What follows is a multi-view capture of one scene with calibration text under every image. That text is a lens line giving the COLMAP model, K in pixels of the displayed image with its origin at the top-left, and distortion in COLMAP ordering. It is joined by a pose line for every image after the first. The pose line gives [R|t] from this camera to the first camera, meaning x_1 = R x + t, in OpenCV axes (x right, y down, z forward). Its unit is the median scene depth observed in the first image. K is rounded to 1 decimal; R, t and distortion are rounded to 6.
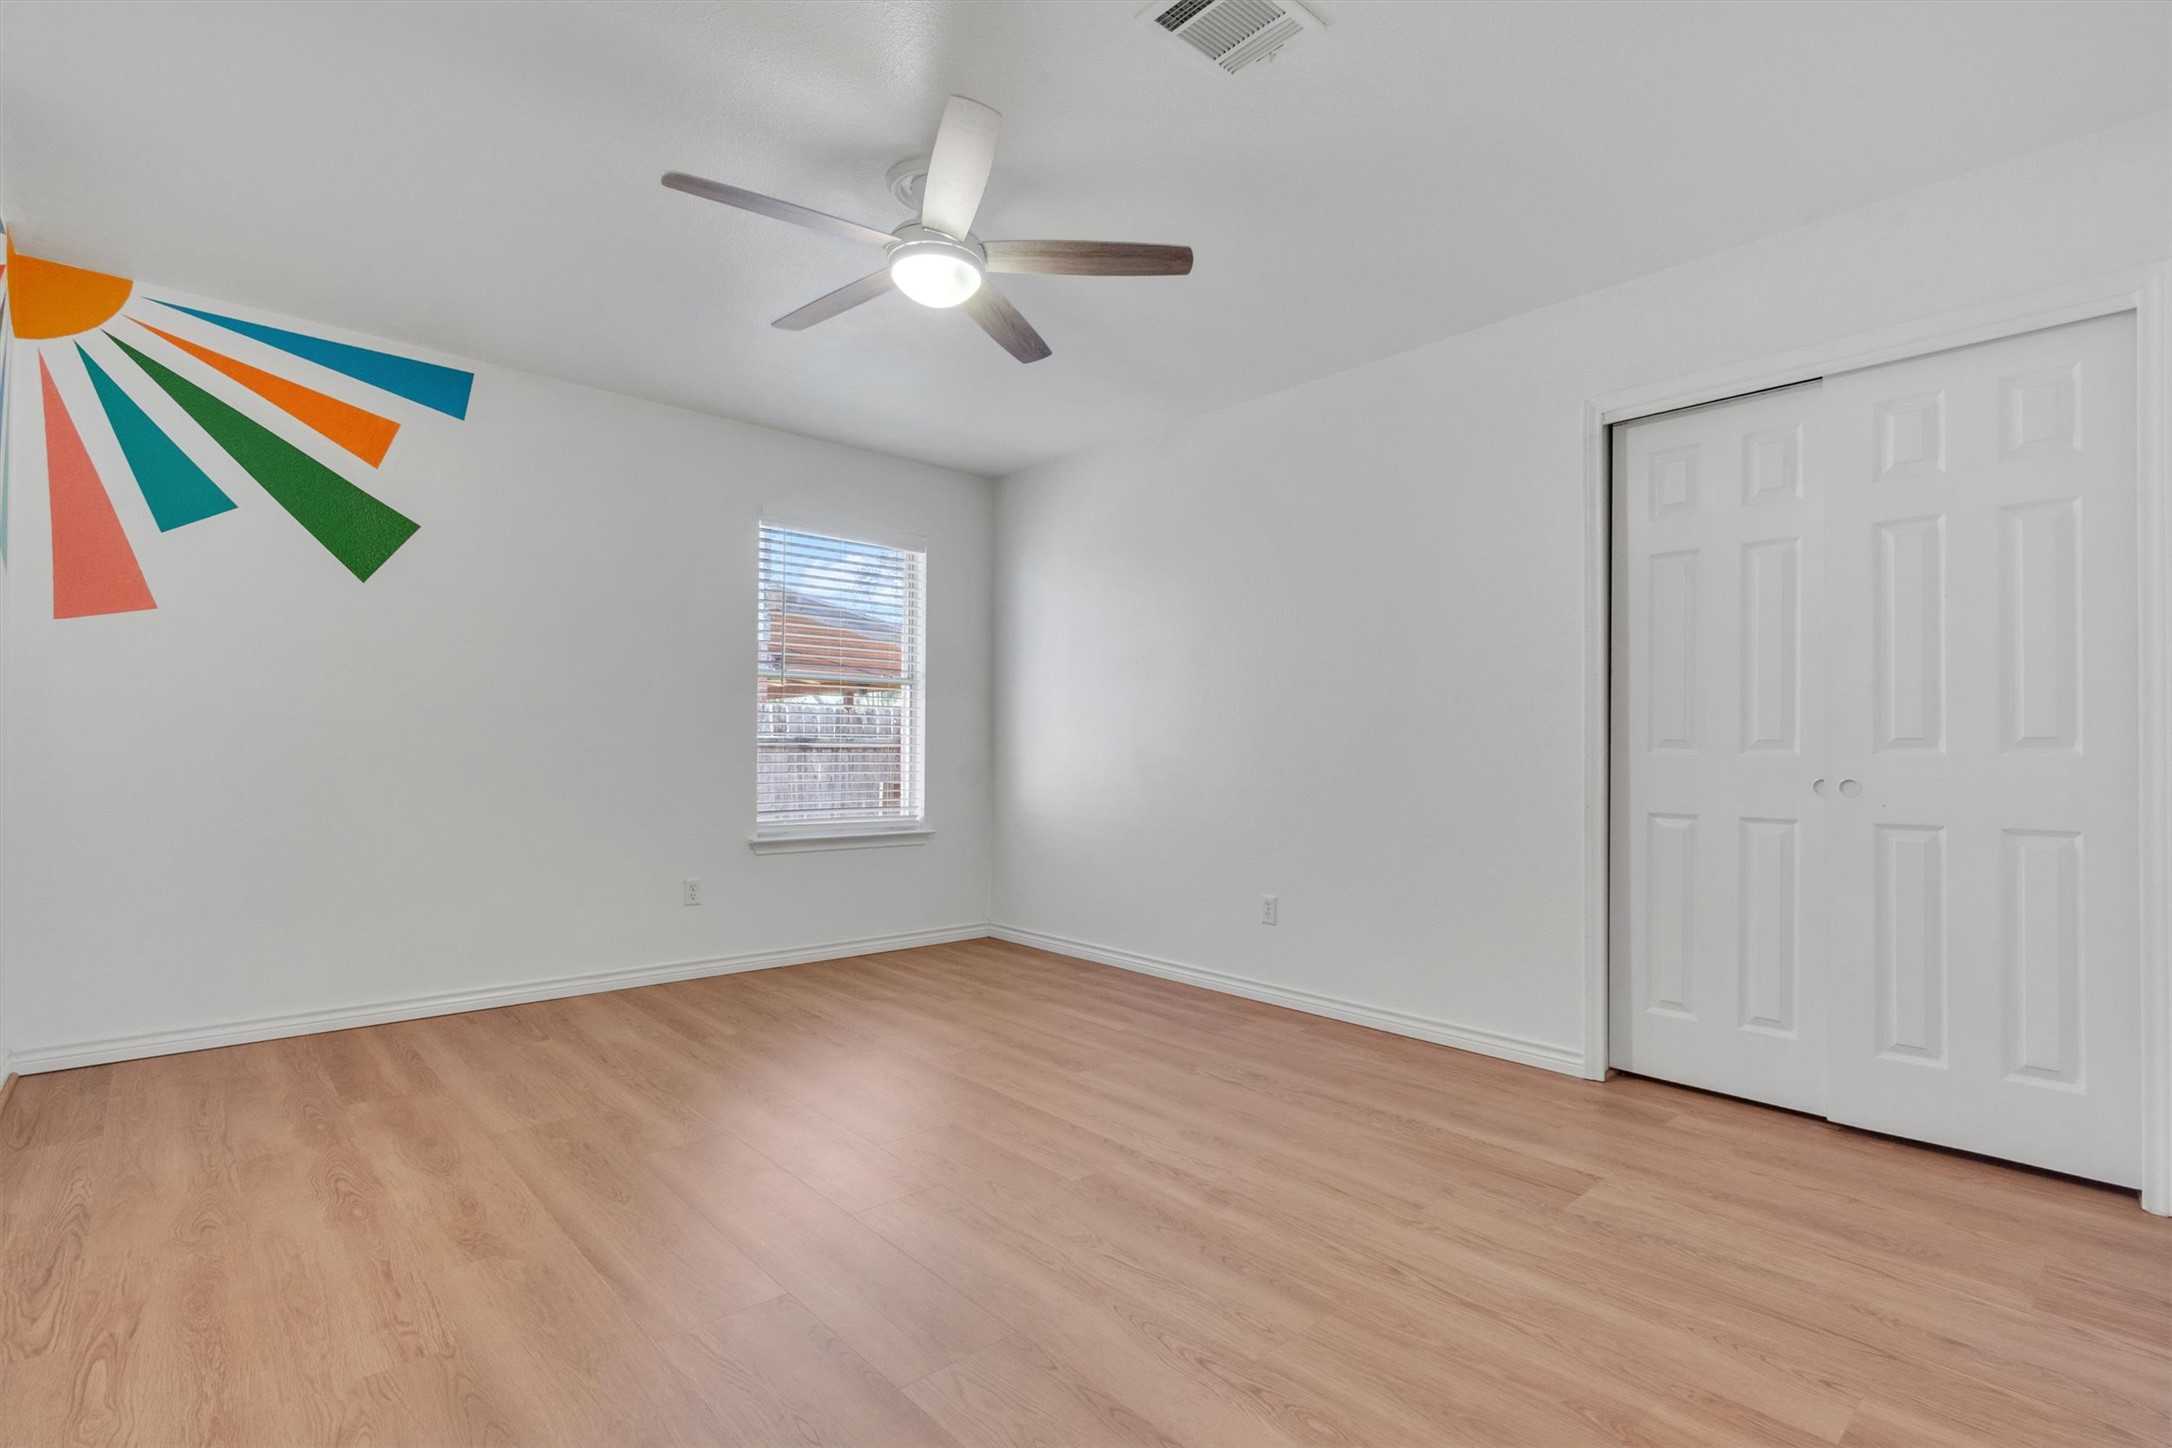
lens RADIAL K [[1000.7, 0, 1100.8], [0, 1000.7, 731.7], [0, 0, 1]] dist [0.000248, 0.001032]
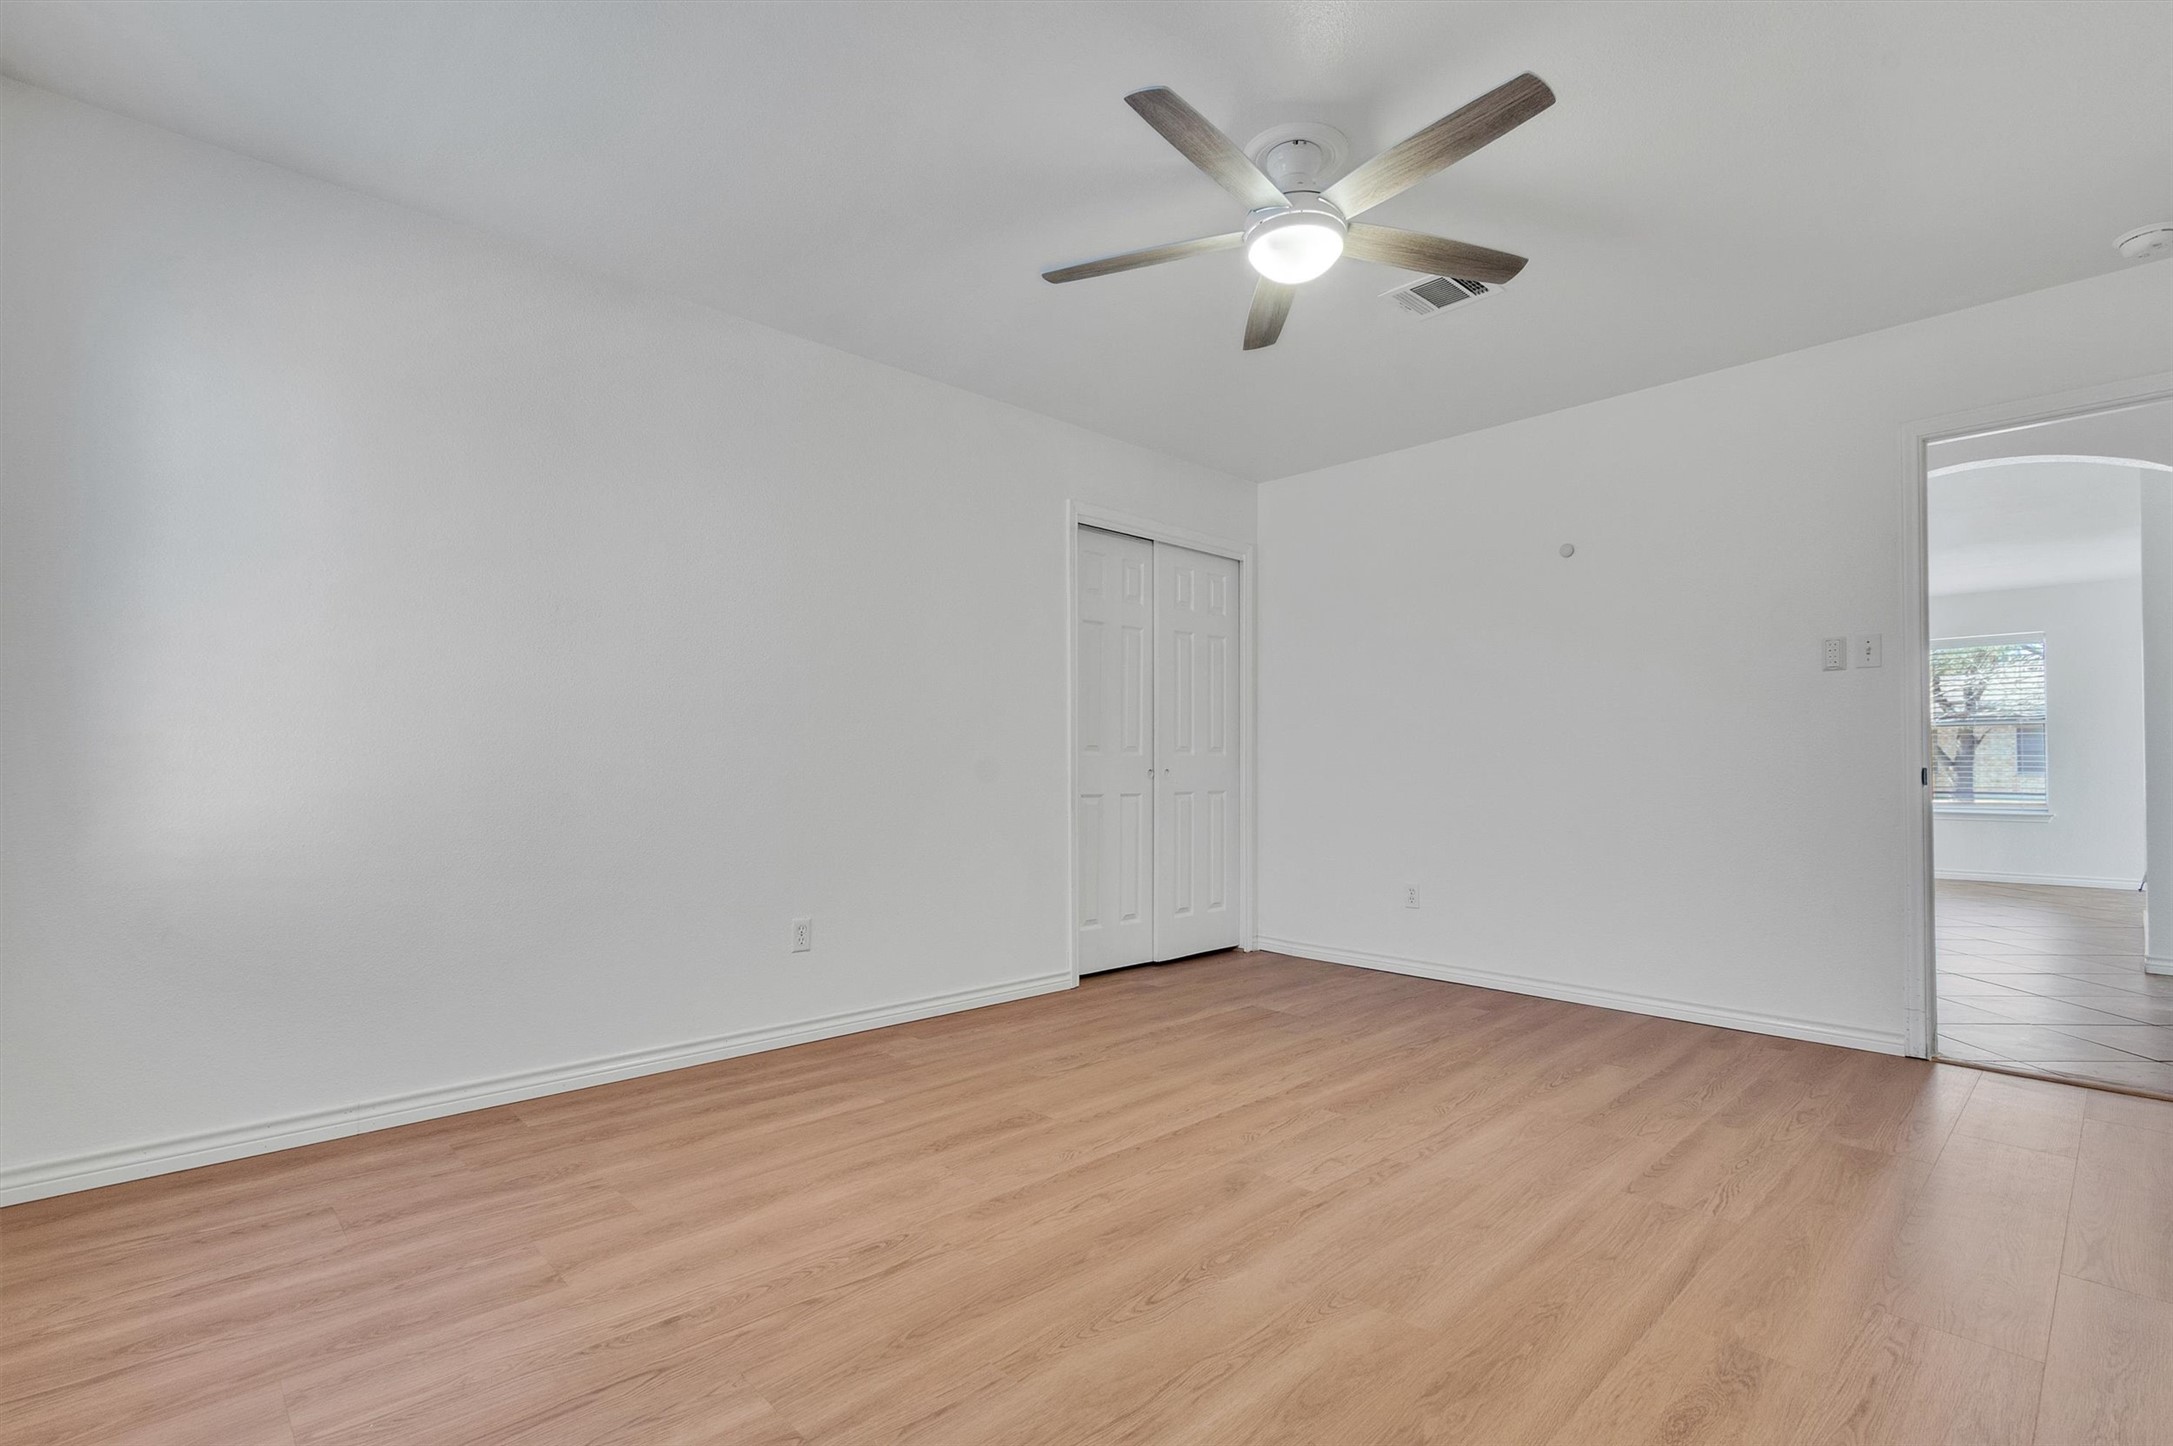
lens RADIAL K [[1001.2, 0, 1101.4], [0, 1001.2, 735.0], [0, 0, 1]] dist [0.000248, 0.001032]
pose [[-0.014045, 0.021468, 0.999671, -1.001045], [-0.021545, 0.999531, -0.021768, 0.026673], [-0.999669, -0.021843, -0.013576, 1.078452]]
